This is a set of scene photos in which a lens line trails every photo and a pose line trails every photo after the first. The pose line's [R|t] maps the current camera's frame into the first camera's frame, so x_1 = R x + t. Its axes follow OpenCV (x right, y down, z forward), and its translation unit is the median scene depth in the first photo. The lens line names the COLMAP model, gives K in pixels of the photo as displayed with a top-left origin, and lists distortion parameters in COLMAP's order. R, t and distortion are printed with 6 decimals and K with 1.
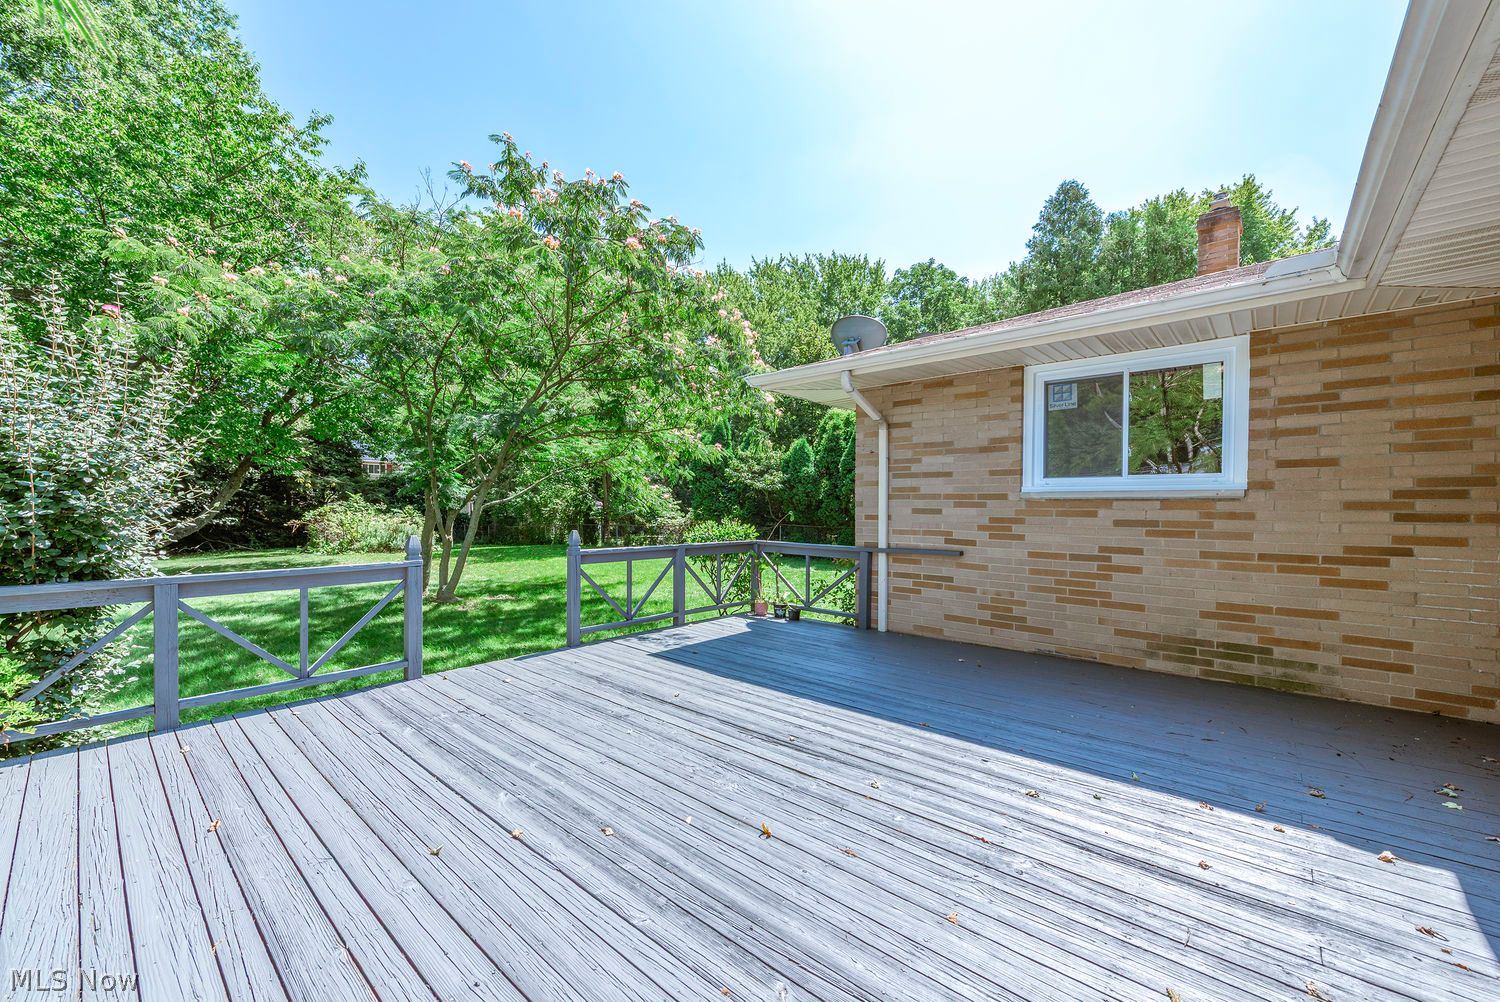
lens RADIAL K [[591.9, 0, 755.4], [0, 591.9, 510.4], [0, 0, 1]] dist [0.014834, -0.000786]
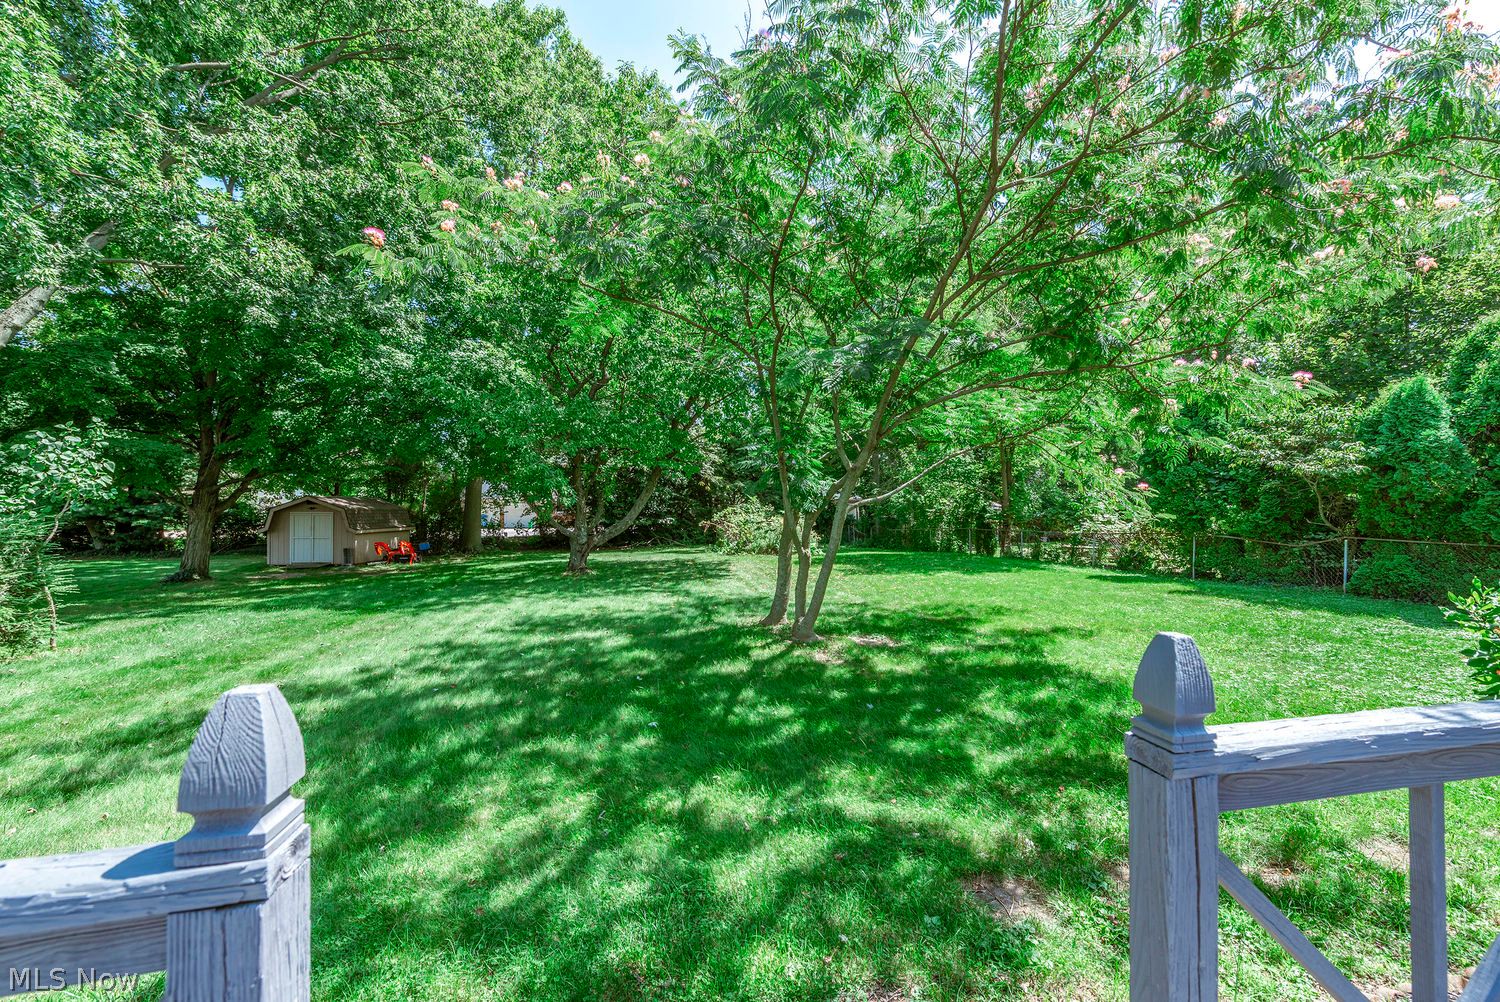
lens RADIAL K [[591.9, 0, 755.2], [0, 591.9, 507.2], [0, 0, 1]] dist [0.014834, -0.000786]
pose [[0.813104, -0.004306, -0.582102, -0.321944], [0.000023, 0.999973, -0.007366, -0.003949], [0.582118, 0.005976, 0.813082, 0.819680]]
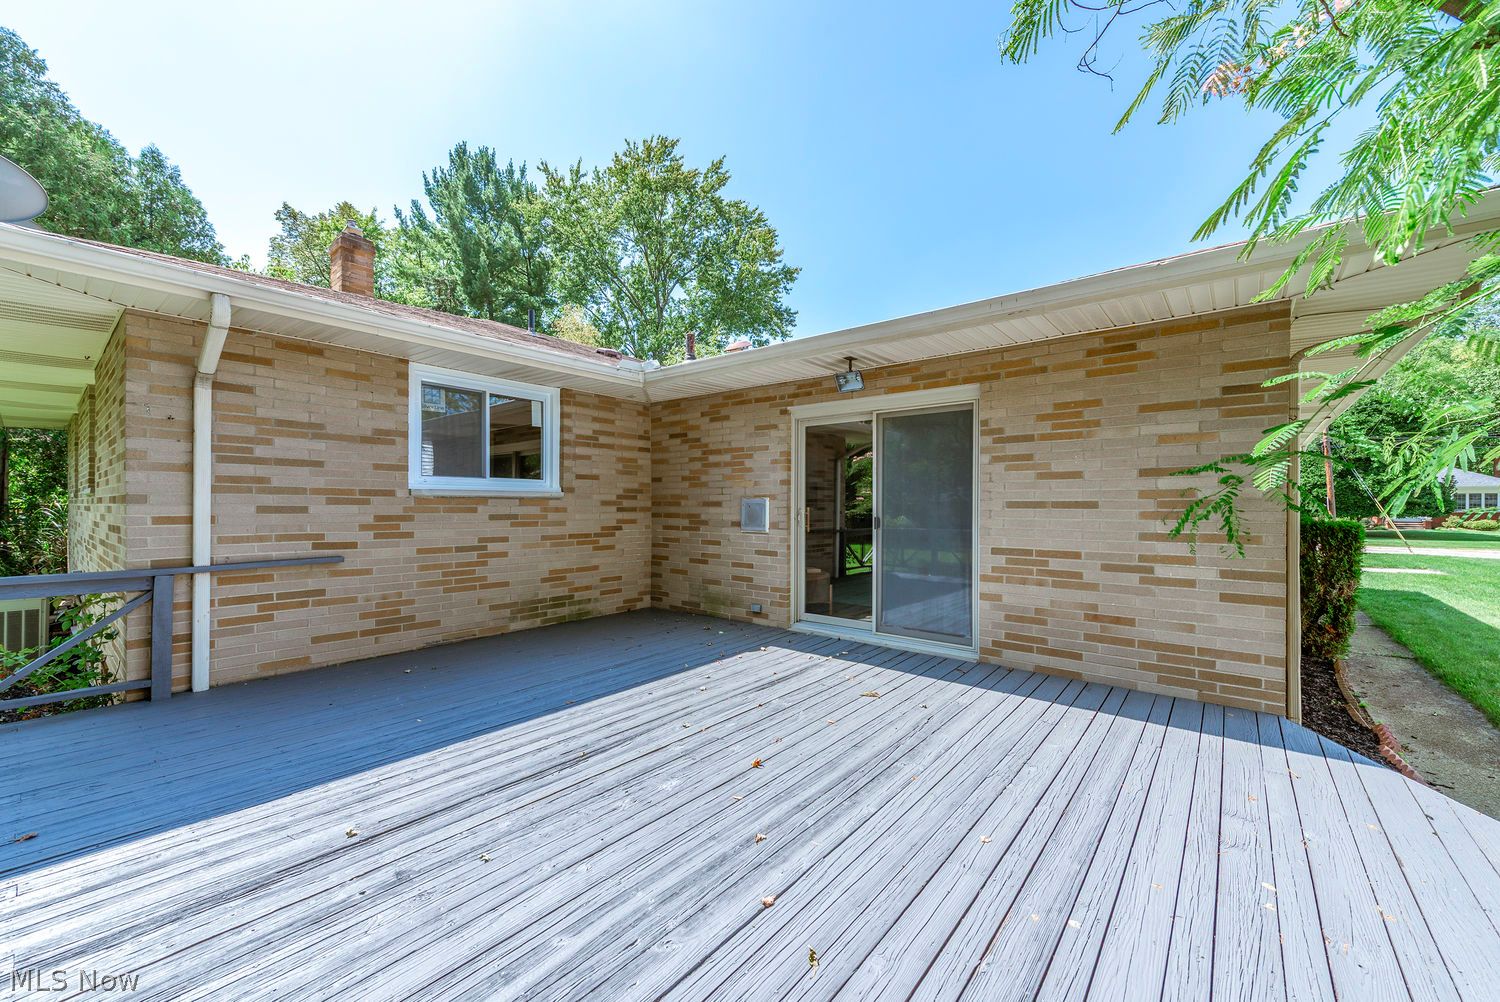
lens RADIAL K [[591.9, 0, 745.1], [0, 591.9, 503.9], [0, 0, 1]] dist [0.014834, -0.000786]
pose [[-0.026956, -0.001675, 0.999635, -0.572682], [0.005133, 0.999985, 0.001814, -0.005061], [-0.999623, 0.005180, -0.026947, 0.490546]]
